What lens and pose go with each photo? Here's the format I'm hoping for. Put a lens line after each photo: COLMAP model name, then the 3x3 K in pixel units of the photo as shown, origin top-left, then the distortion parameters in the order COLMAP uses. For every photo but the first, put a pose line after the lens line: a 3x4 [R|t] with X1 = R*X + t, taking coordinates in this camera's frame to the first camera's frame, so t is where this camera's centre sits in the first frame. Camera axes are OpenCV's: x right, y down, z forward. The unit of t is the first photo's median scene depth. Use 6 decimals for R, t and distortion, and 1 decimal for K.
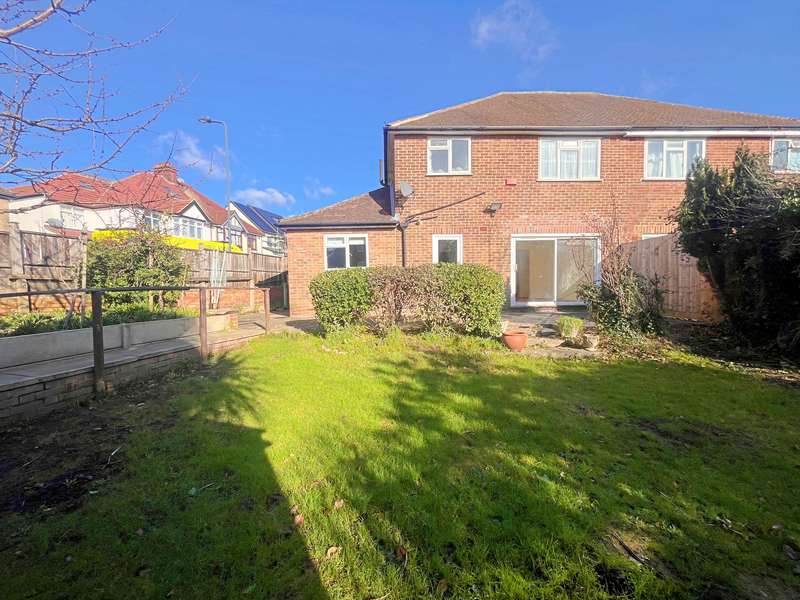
lens RADIAL K [[323.6, 0, 399.5], [0, 323.6, 299.5], [0, 0, 1]] dist [0.000012, 0.000471]
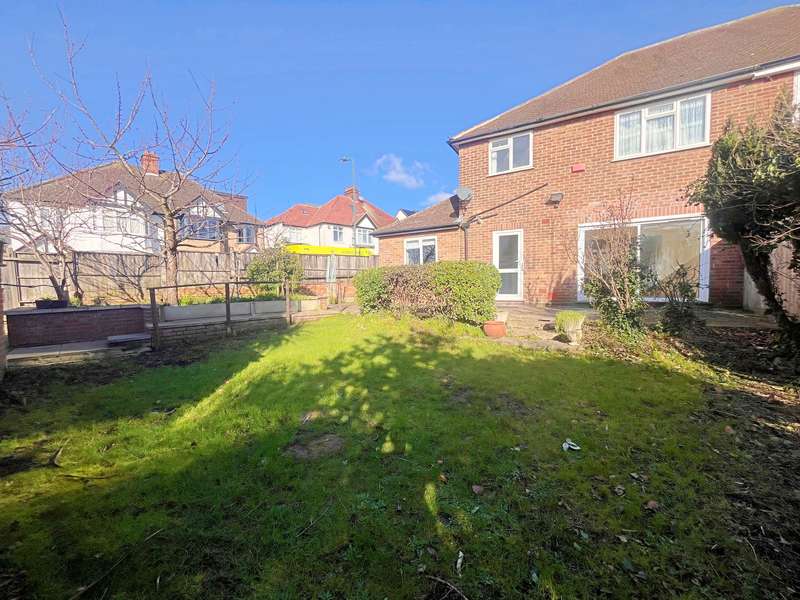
lens RADIAL K [[323.6, 0, 400.0], [0, 323.6, 298.2], [0, 0, 1]] dist [0.000012, 0.000471]
pose [[0.857125, 0.023684, -0.514564, 0.394468], [-0.016681, 0.999695, 0.018227, 0.003715], [0.514838, -0.007039, 0.857258, -0.069144]]
